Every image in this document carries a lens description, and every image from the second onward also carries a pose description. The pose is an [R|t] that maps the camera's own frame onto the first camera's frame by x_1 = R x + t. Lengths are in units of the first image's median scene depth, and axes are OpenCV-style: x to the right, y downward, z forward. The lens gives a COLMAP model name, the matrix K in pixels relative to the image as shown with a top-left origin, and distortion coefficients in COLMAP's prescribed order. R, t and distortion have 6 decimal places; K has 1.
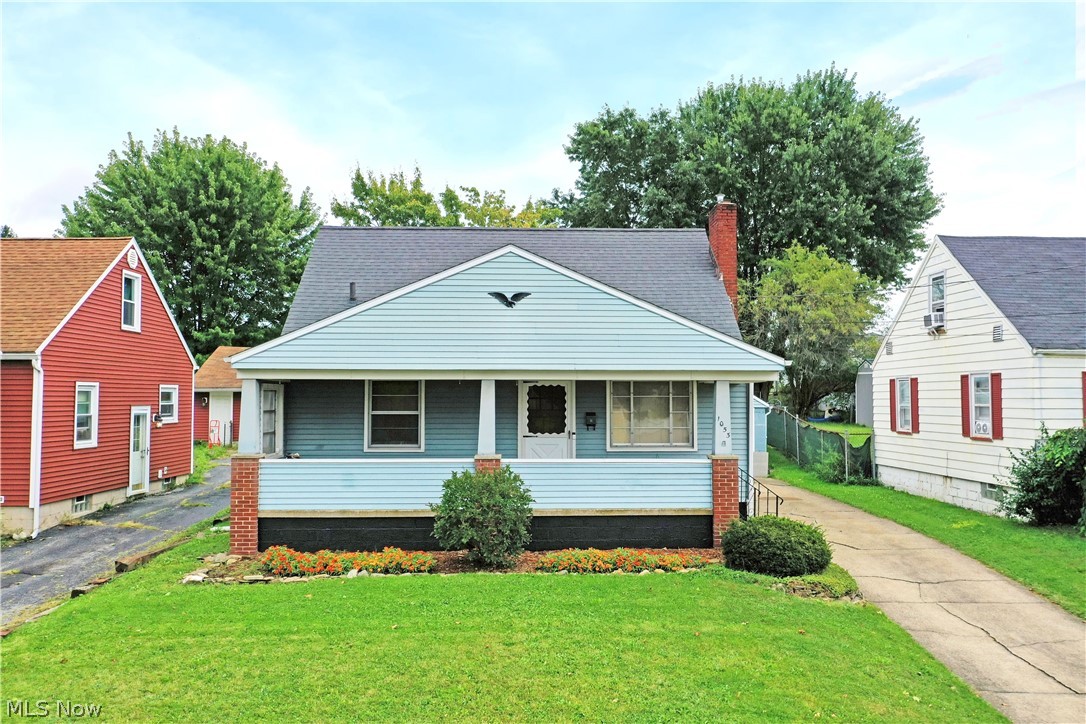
lens RADIAL K [[857.4, 0, 543.0], [0, 857.4, 362.0], [0, 0, 1]] dist [0.015268, -0.007755]
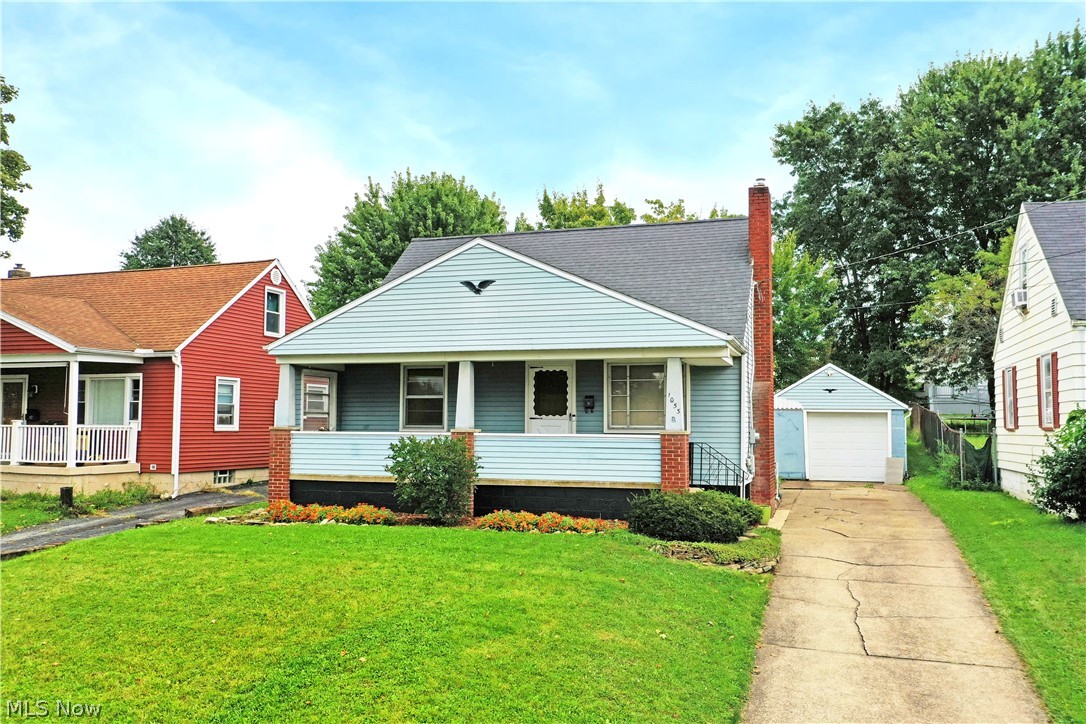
lens RADIAL K [[877.8, 0, 538.0], [0, 877.8, 376.4], [0, 0, 1]] dist [0.017394, -0.001444]
pose [[0.938690, -0.011353, -0.344575, 0.319360], [0.005713, 0.999833, -0.017379, 0.046759], [0.344714, 0.014345, 0.938598, -0.022855]]
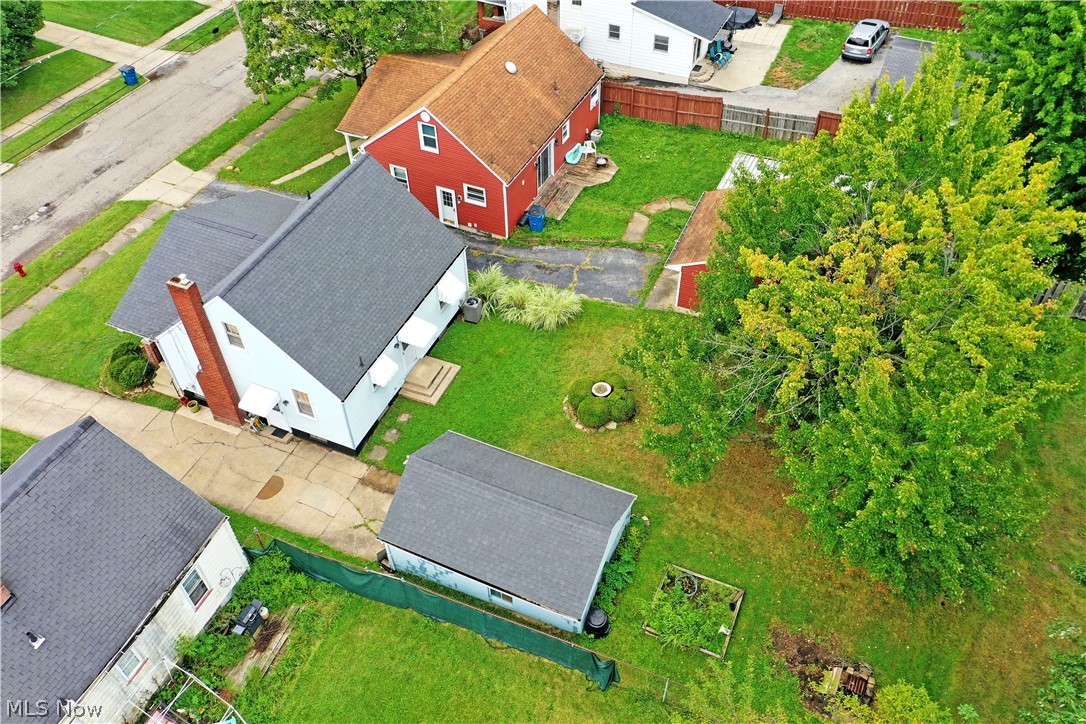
lens RADIAL K [[857.4, 0, 543.0], [0, 857.4, 362.0], [0, 0, 1]] dist [0.015268, -0.007755]
pose [[-0.430165, 0.650953, -0.625474, 1.016509], [0.050689, 0.709177, 0.703205, -1.155733], [0.901326, 0.270790, -0.338060, 2.239833]]
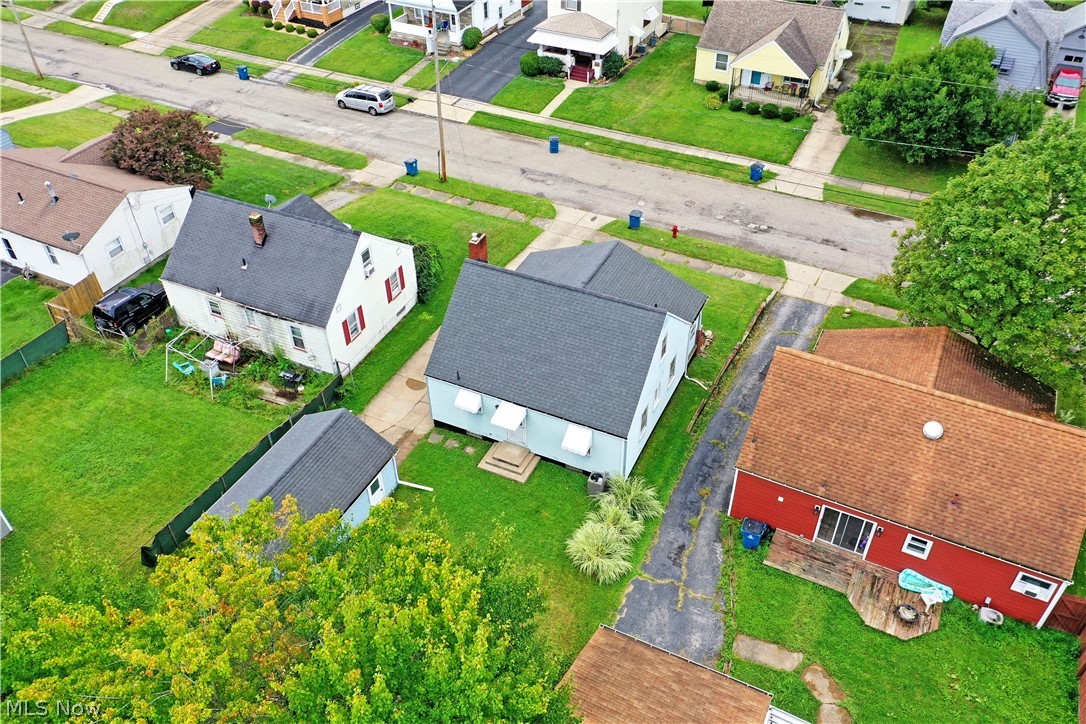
lens RADIAL K [[857.4, 0, 543.0], [0, 857.4, 362.0], [0, 0, 1]] dist [0.015268, -0.007755]
pose [[-0.885074, -0.288942, 0.364907, -0.769446], [0.001057, 0.782735, 0.622354, -1.265560], [-0.465450, 0.551215, -0.692473, 2.628653]]
